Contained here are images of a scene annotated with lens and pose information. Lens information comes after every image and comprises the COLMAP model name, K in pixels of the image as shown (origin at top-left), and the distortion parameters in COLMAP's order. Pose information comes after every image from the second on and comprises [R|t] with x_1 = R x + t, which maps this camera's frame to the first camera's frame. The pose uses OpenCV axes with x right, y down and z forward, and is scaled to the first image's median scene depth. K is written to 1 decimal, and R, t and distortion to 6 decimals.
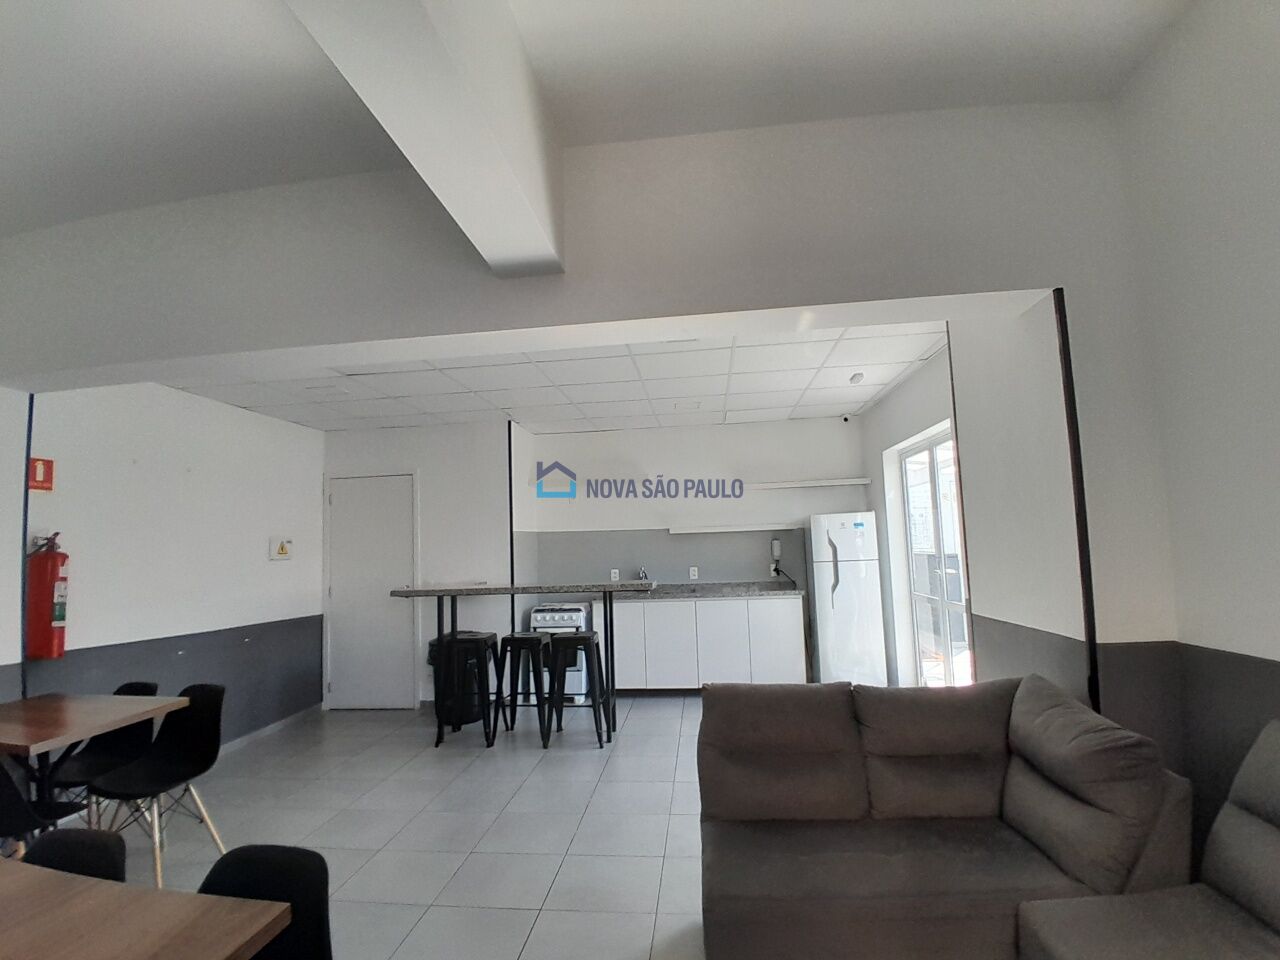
lens RADIAL K [[635.7, 0, 638.7], [0, 635.7, 490.6], [0, 0, 1]] dist [0.001276, -0.044133]
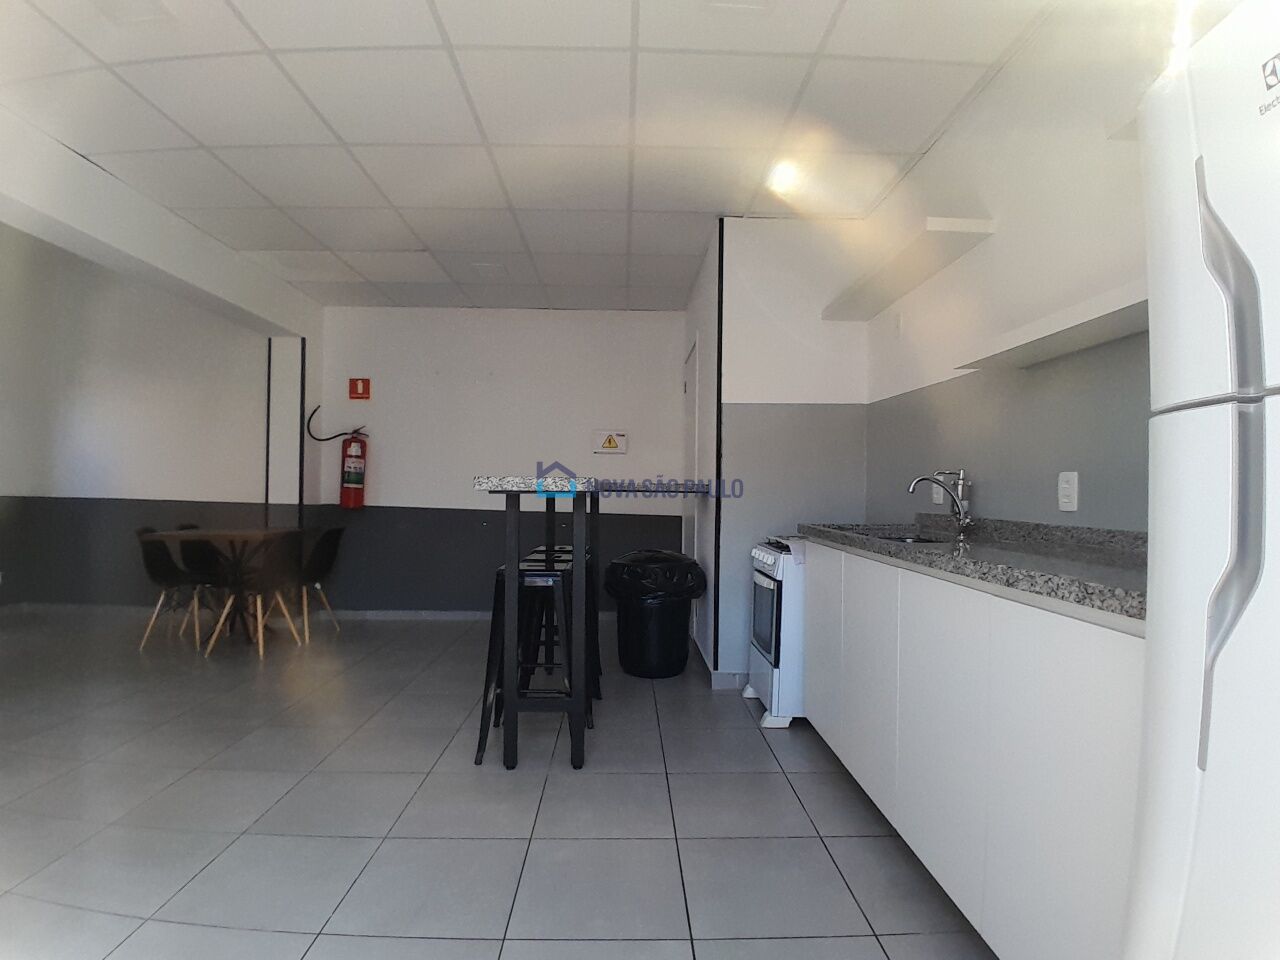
lens RADIAL K [[635.7, 0, 638.7], [0, 635.7, 490.6], [0, 0, 1]] dist [0.001276, -0.044133]
pose [[0.126991, 0.040043, -0.991095, 0.421770], [0.068016, 0.996481, 0.048976, 0.120217], [0.989569, -0.073630, 0.123821, 0.902366]]
